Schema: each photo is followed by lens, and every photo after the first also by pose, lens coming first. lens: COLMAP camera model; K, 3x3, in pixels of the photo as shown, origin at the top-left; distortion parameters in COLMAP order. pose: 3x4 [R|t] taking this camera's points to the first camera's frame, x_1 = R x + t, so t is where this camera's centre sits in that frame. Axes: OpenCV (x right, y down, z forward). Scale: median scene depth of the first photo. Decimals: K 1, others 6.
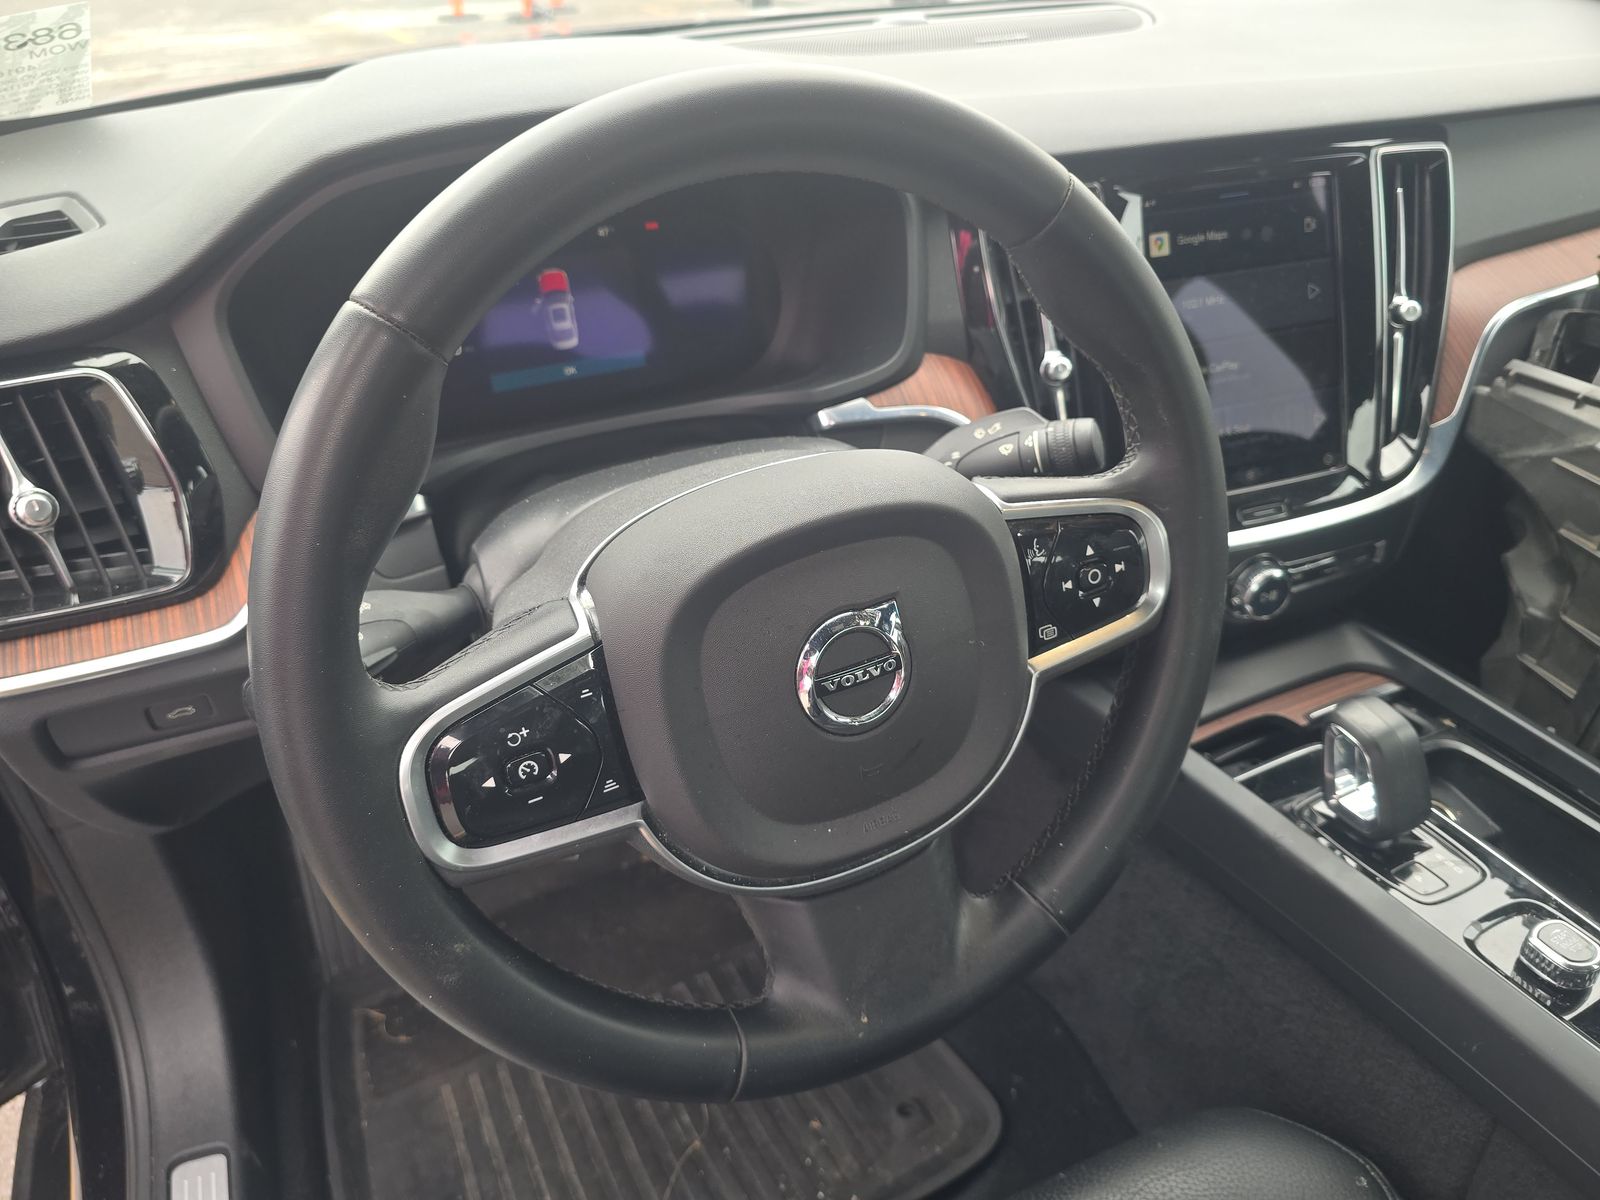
lens RADIAL K [[1129.0, 0, 800.0], [0, 1129.0, 600.0], [0, 0, 1]] dist [-0.004236, -0.001449]
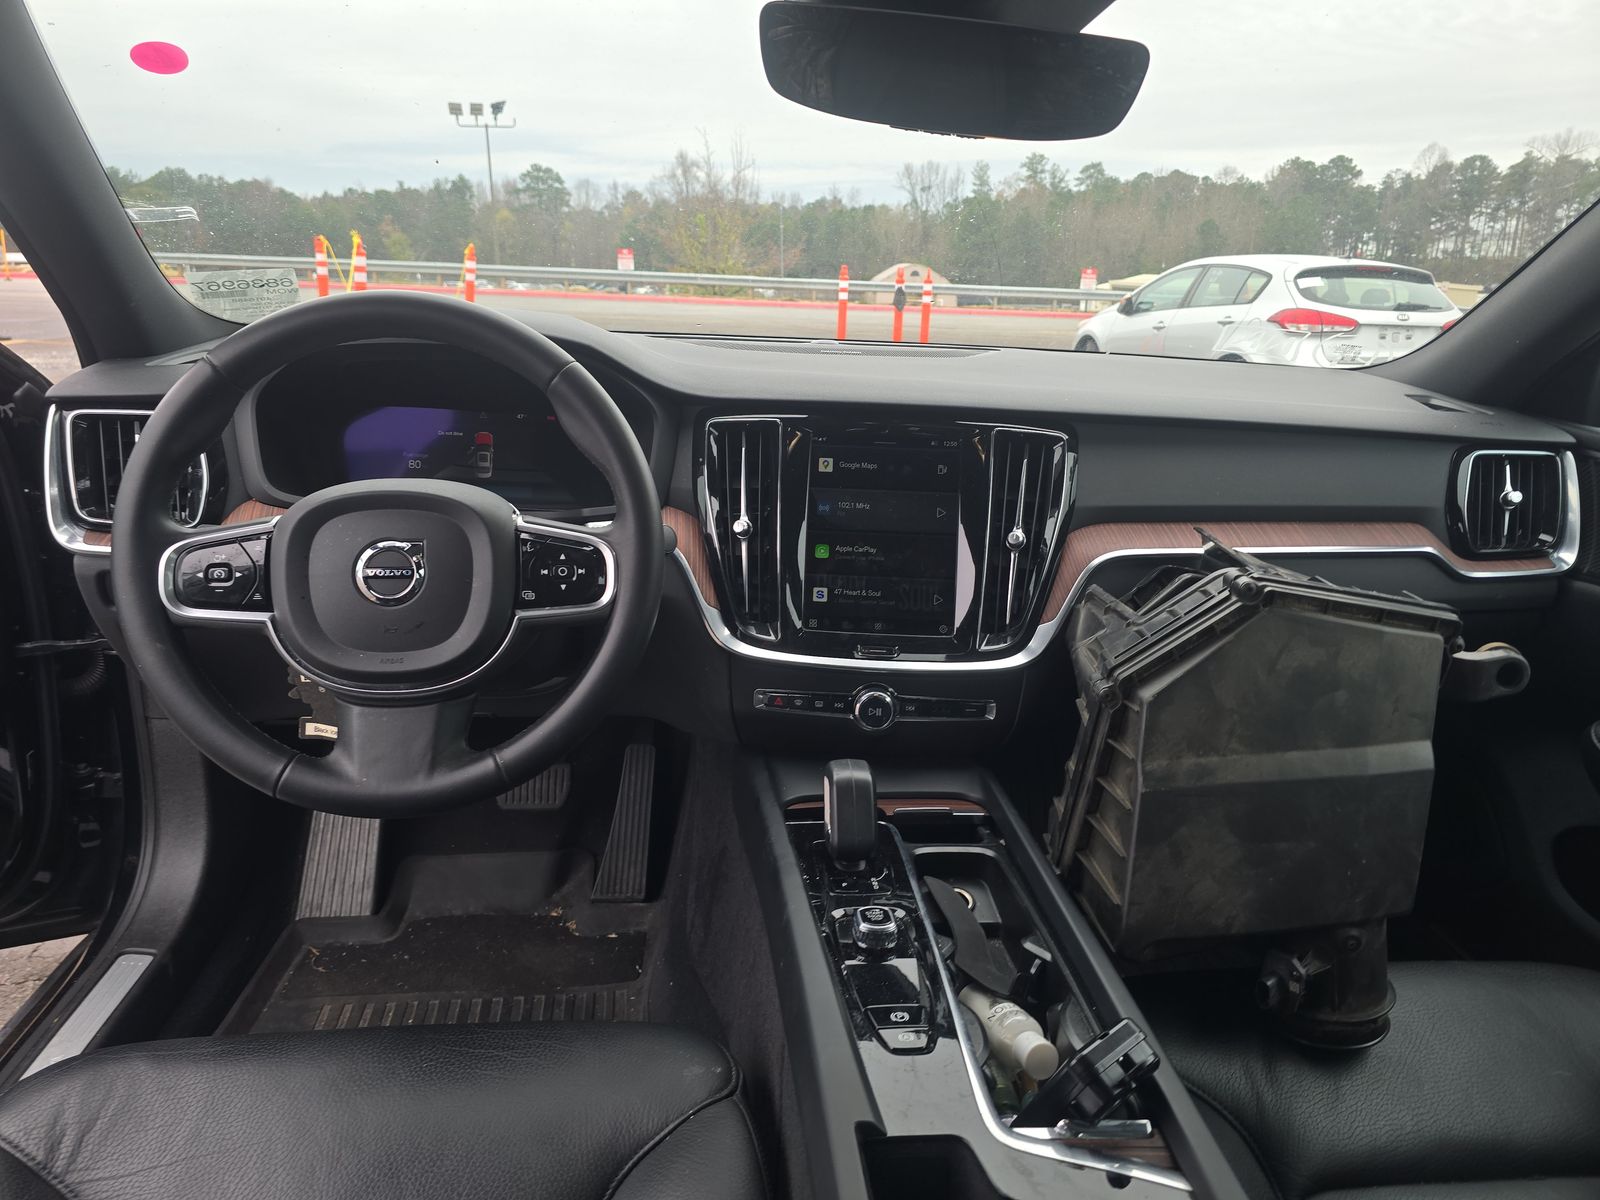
lens RADIAL K [[1071.8, 0, 802.7], [0, 1071.8, 585.7], [0, 0, 1]] dist [0.025682, -0.026758]
pose [[0.945386, 0.160167, -0.283888, 0.911457], [-0.236660, 0.936178, -0.259930, 0.290536], [0.224137, 0.312919, 0.922954, -0.399117]]
